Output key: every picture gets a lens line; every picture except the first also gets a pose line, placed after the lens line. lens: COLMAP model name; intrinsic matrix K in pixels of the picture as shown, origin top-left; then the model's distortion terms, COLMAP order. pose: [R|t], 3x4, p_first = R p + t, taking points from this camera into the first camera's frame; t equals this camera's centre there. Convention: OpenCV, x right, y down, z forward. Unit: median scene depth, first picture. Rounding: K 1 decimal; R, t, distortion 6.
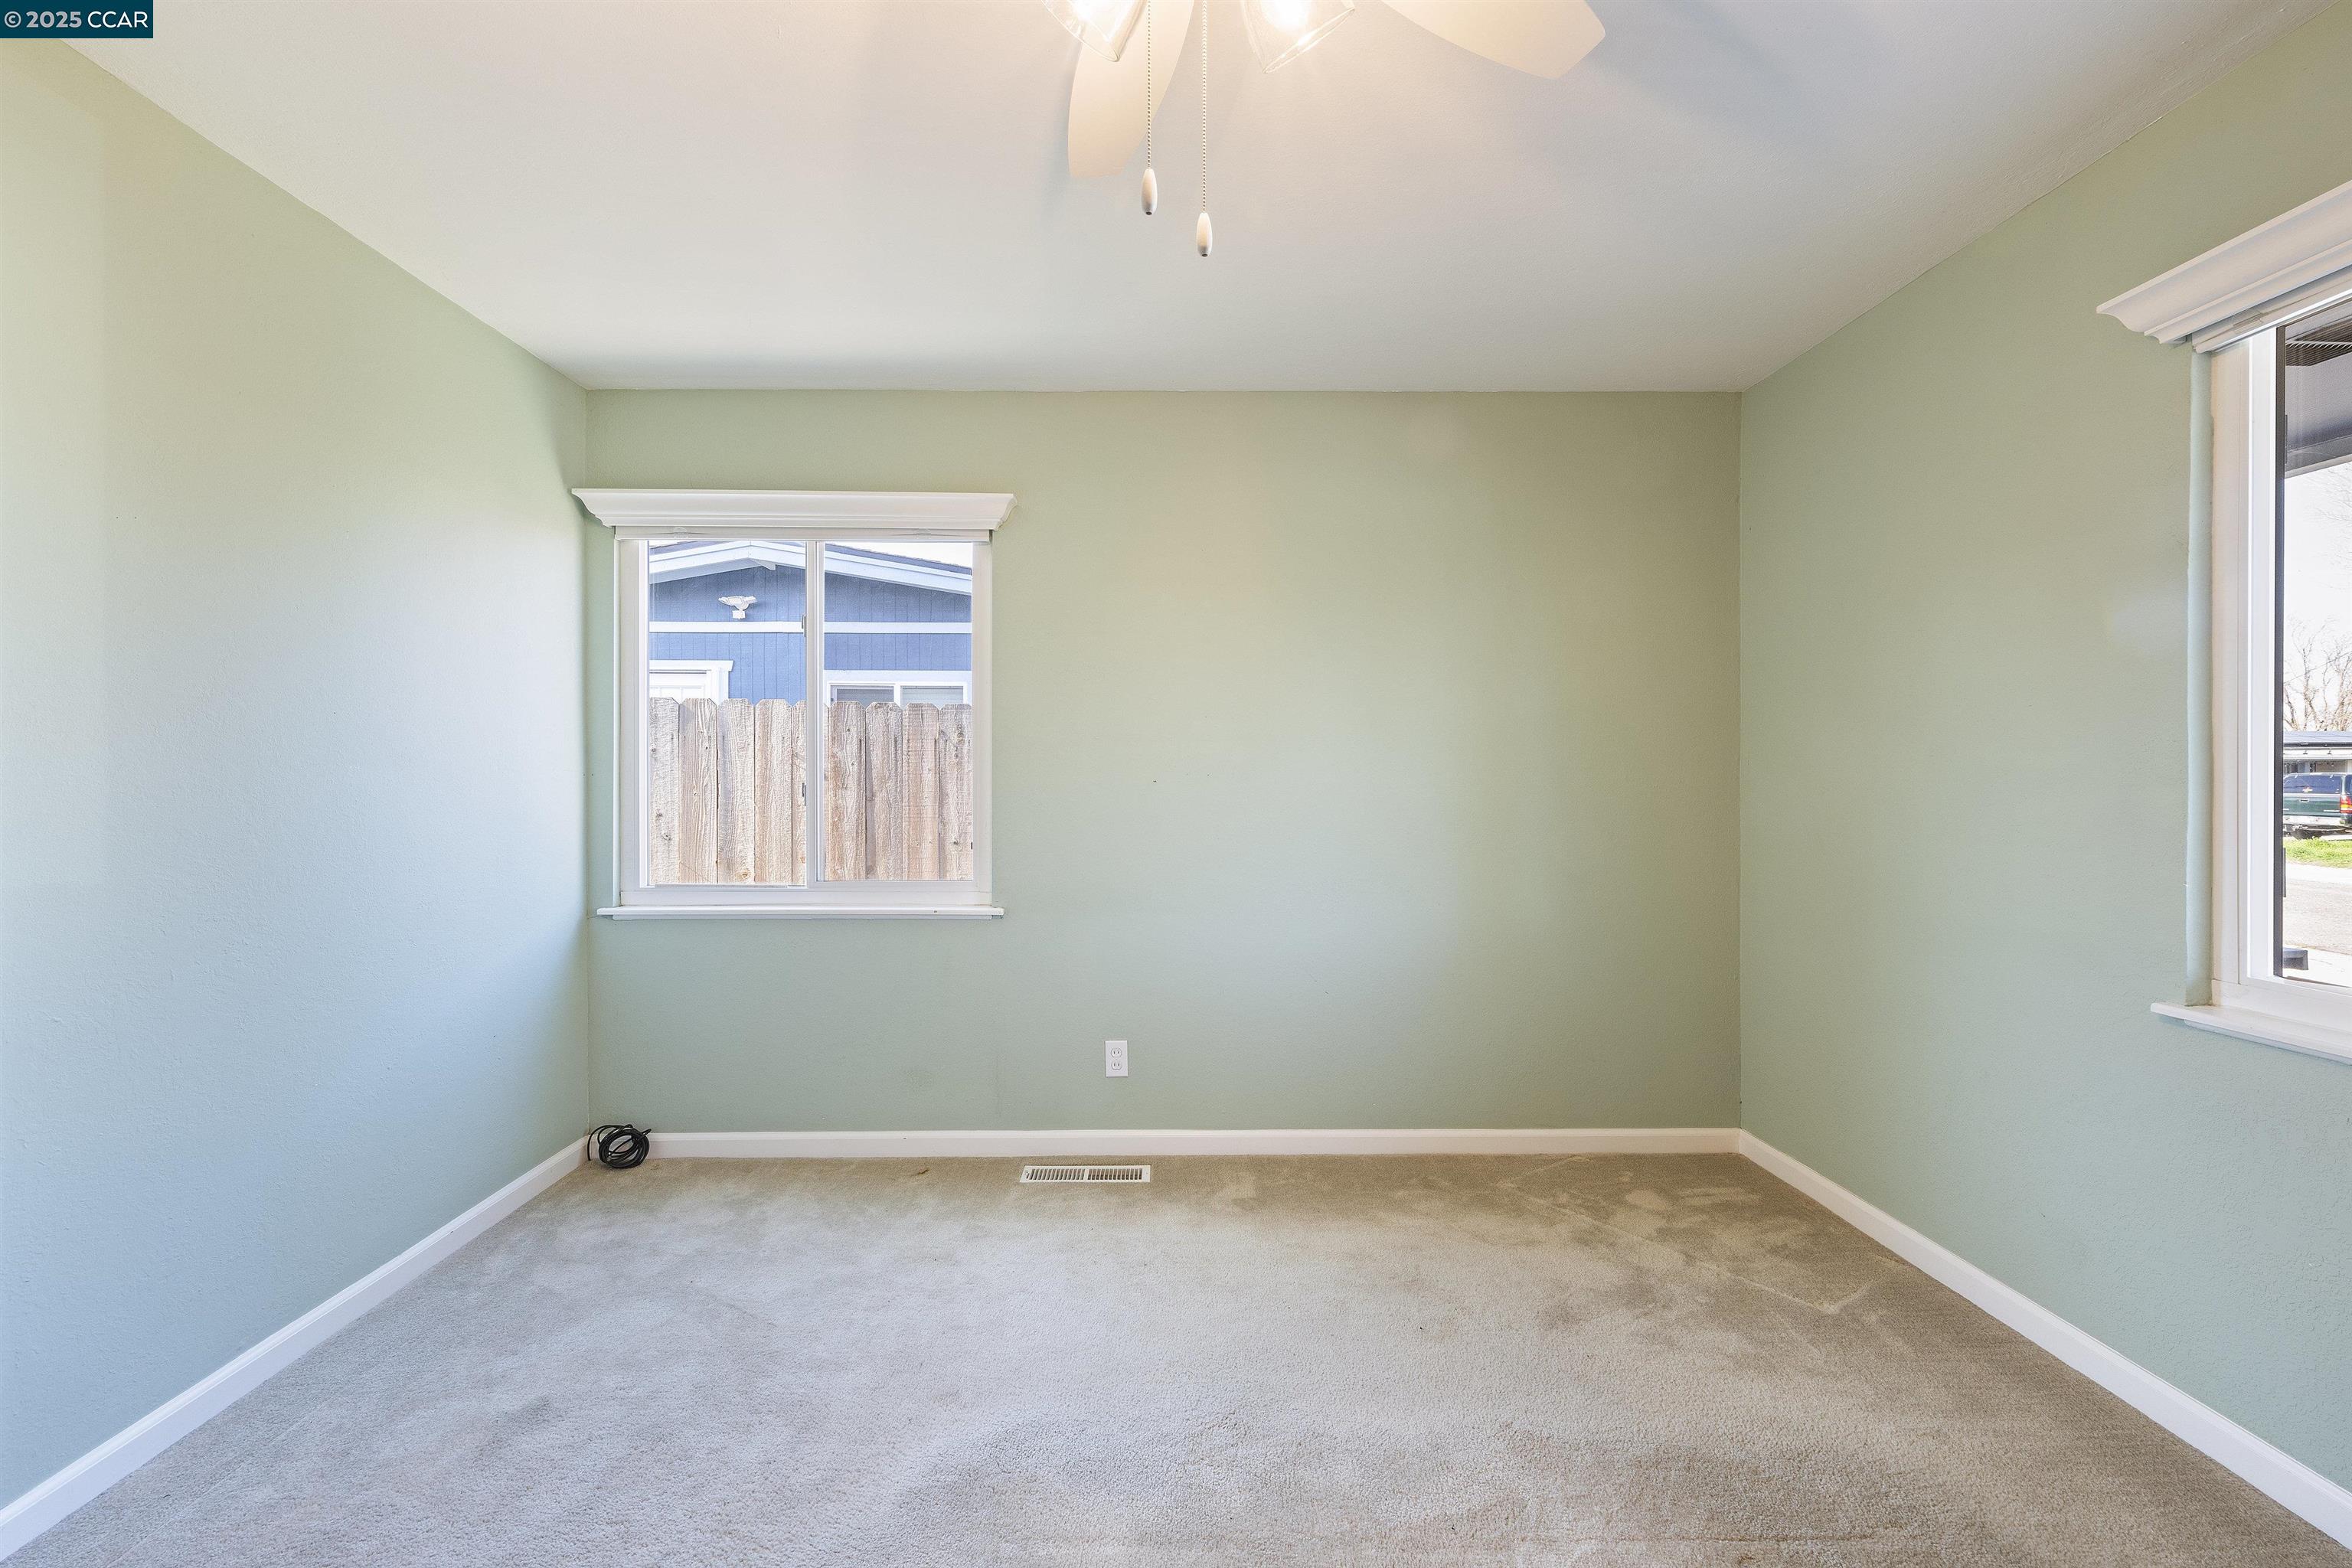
lens RADIAL K [[1046.1, 0, 1168.9], [0, 1046.1, 774.4], [0, 0, 1]] dist [-0.001400, 0.001341]
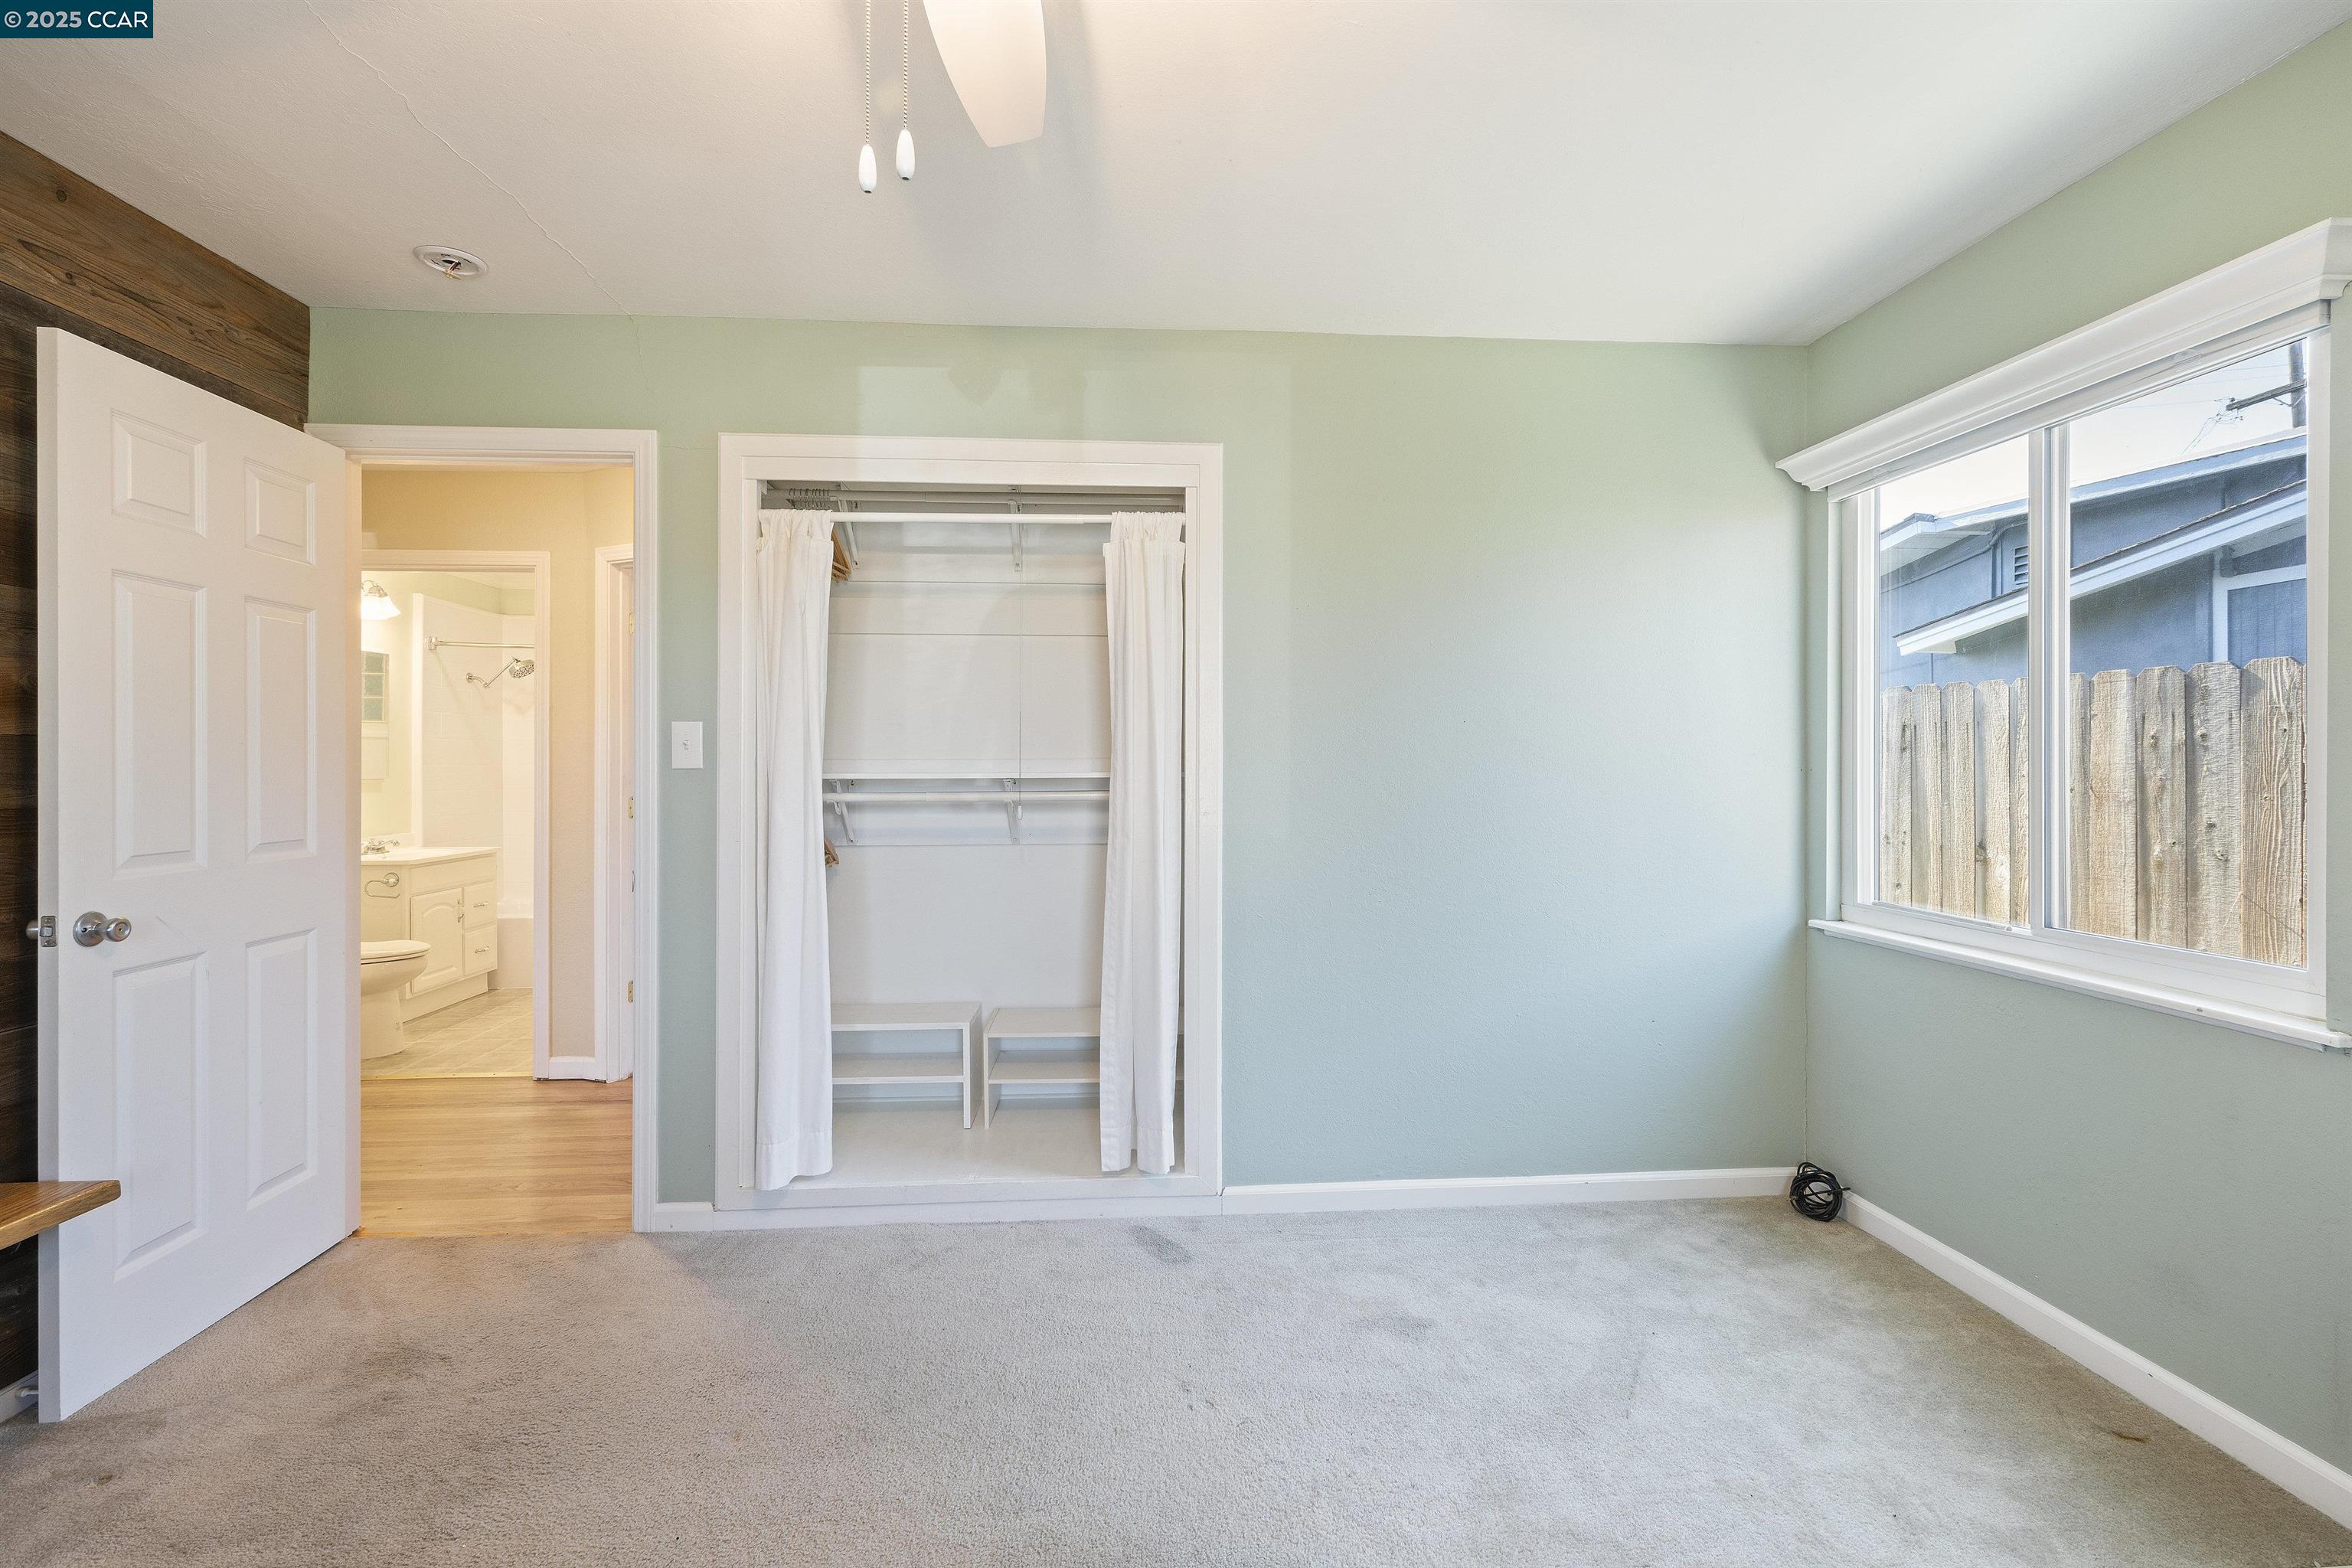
lens RADIAL K [[1046.1, 0, 1178.2], [0, 1046.1, 766.3], [0, 0, 1]] dist [-0.001400, 0.001341]
pose [[0.062471, 0.000517, -0.998047, 0.320888], [-0.000701, 1.000000, 0.000474, -0.003178], [0.998047, 0.000670, 0.062471, 0.410006]]
